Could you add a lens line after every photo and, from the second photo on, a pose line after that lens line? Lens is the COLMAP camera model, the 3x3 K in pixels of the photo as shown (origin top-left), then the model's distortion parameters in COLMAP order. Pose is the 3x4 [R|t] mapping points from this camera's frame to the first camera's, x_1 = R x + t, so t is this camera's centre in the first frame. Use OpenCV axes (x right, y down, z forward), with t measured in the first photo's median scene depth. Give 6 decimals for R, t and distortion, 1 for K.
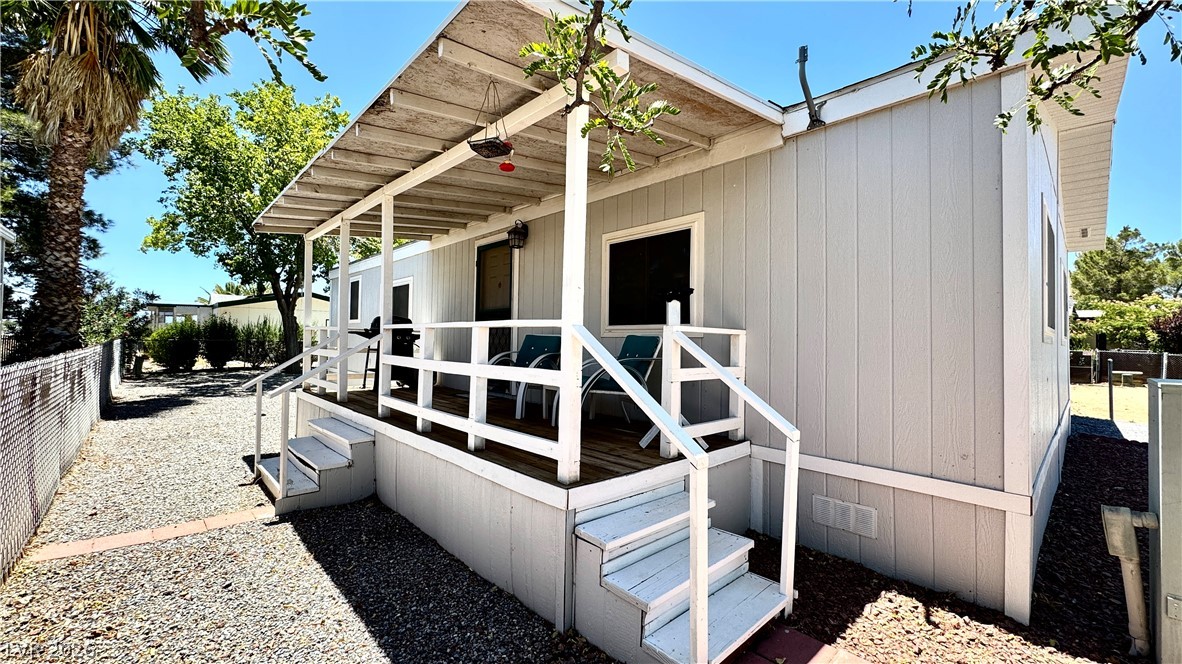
lens RADIAL K [[472.6, 0, 591.6], [0, 472.6, 329.8], [0, 0, 1]] dist [0.000553, -0.000085]
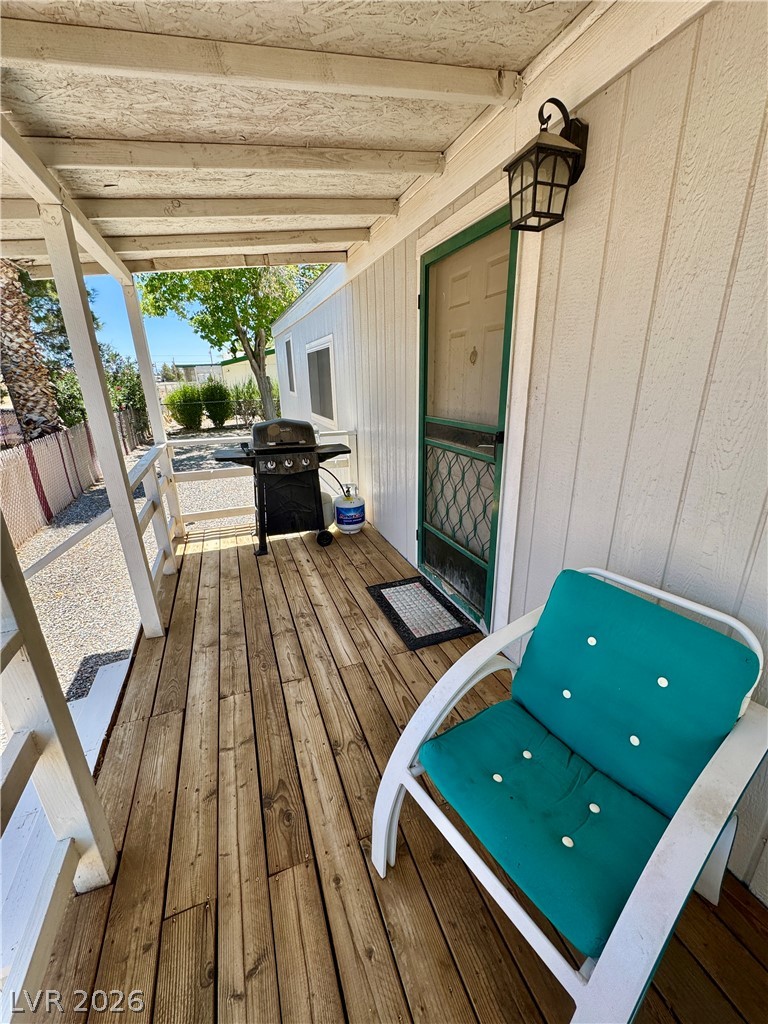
lens RADIAL K [[408.3, 0, 389.5], [0, 408.3, 514.0], [0, 0, 1]] dist [-0.005255, -0.000120]
pose [[0.927888, 0.085857, -0.362839, -0.118644], [0.046149, 0.939200, 0.340254, -0.085631], [0.369992, -0.332462, 0.867511, 0.602913]]
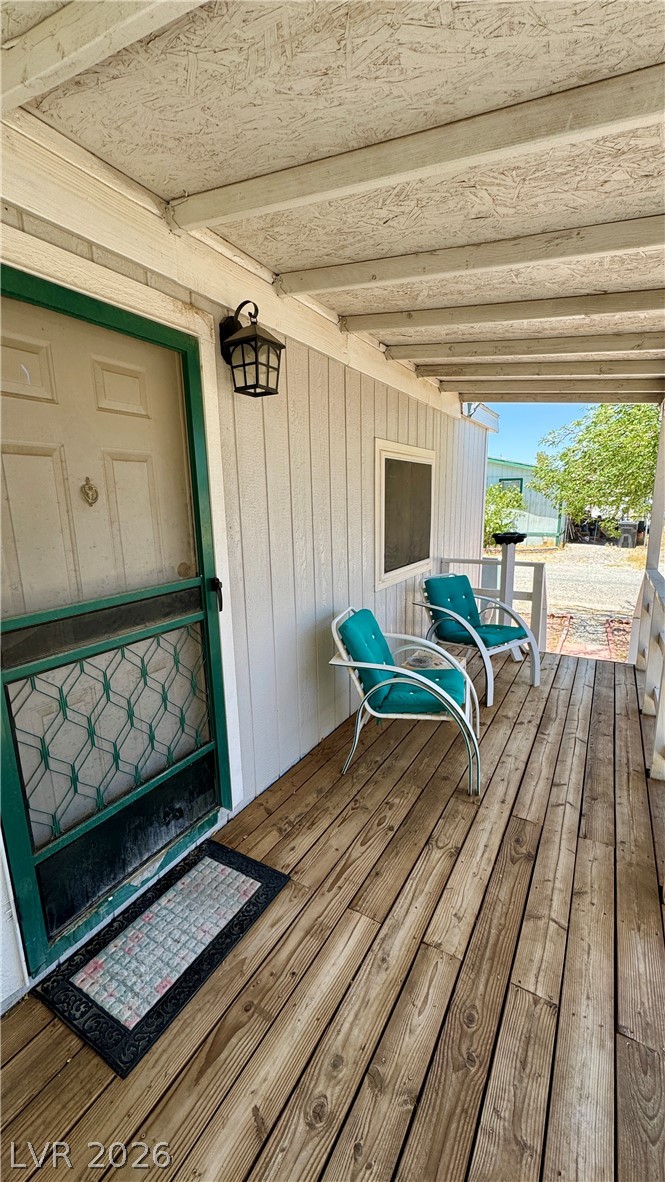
lens RADIAL K [[472.6, 0, 332.5], [0, 472.6, 591.0], [0, 0, 1]] dist [0.000553, -0.000085]
pose [[-0.286930, -0.200991, 0.936629, -0.435398], [-0.018823, 0.978736, 0.204260, -0.092173], [-0.957767, 0.040978, -0.284612, 0.895751]]
